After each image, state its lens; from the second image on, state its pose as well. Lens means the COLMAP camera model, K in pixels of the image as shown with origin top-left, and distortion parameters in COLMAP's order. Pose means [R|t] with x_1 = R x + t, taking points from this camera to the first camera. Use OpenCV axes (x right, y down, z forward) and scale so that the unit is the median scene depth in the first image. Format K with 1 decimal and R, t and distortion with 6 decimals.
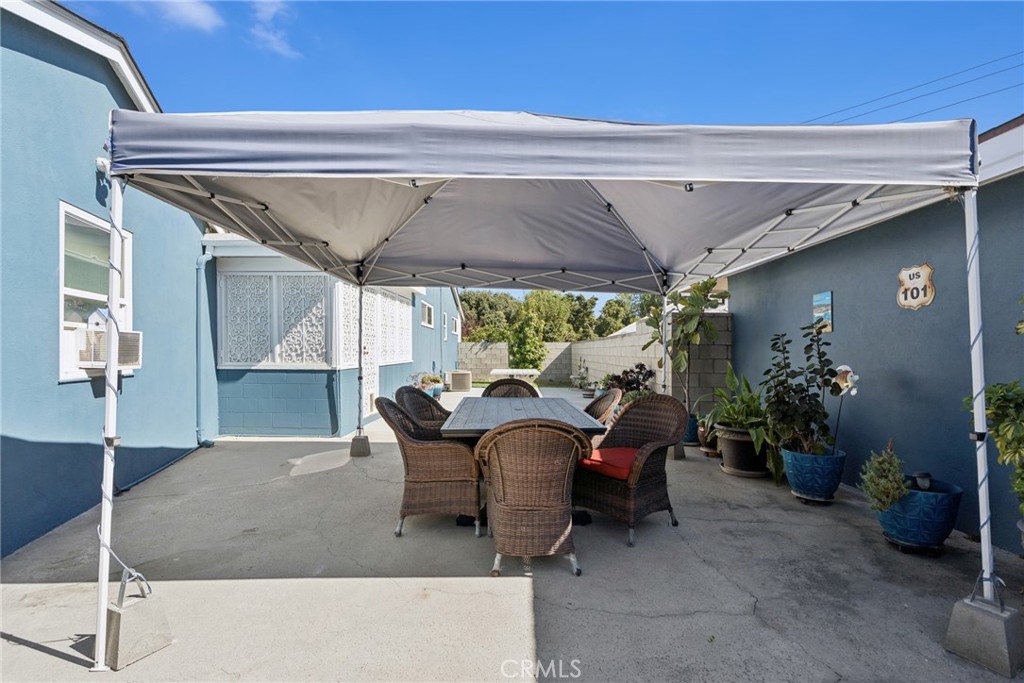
lens RADIAL K [[473.7, 0, 513.7], [0, 473.7, 346.0], [0, 0, 1]] dist [-0.002487, 0.003243]
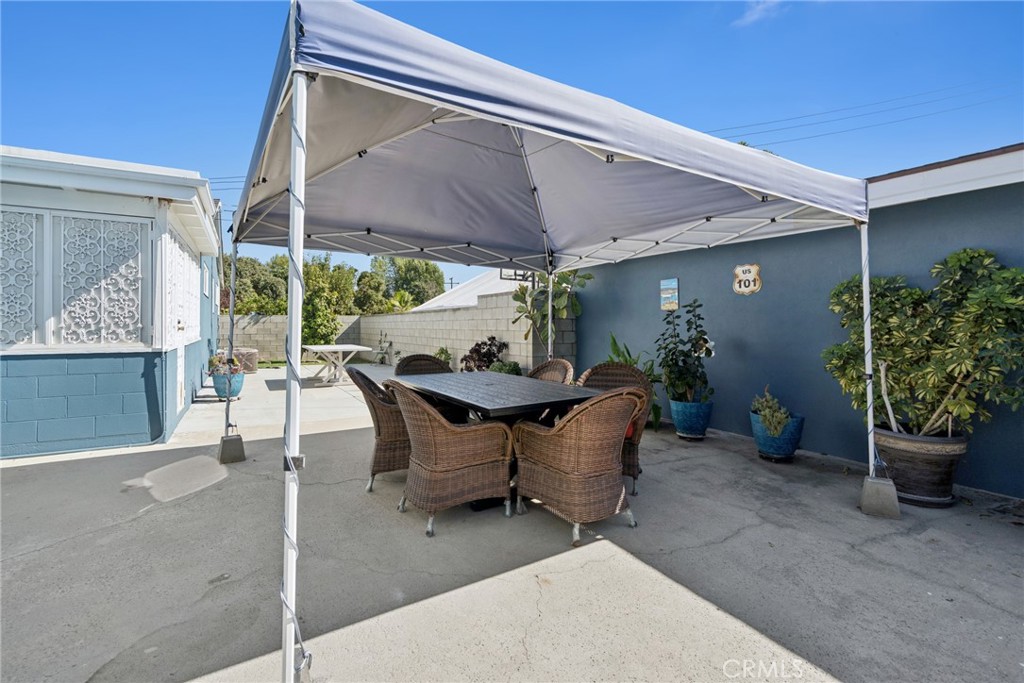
lens RADIAL K [[473.7, 0, 516.8], [0, 473.7, 311.4], [0, 0, 1]] dist [-0.002487, 0.003243]
pose [[0.853544, 0.009848, 0.520927, -0.461318], [-0.001139, 0.999854, -0.017037, -0.001178], [-0.521019, 0.013949, 0.853431, 0.128462]]
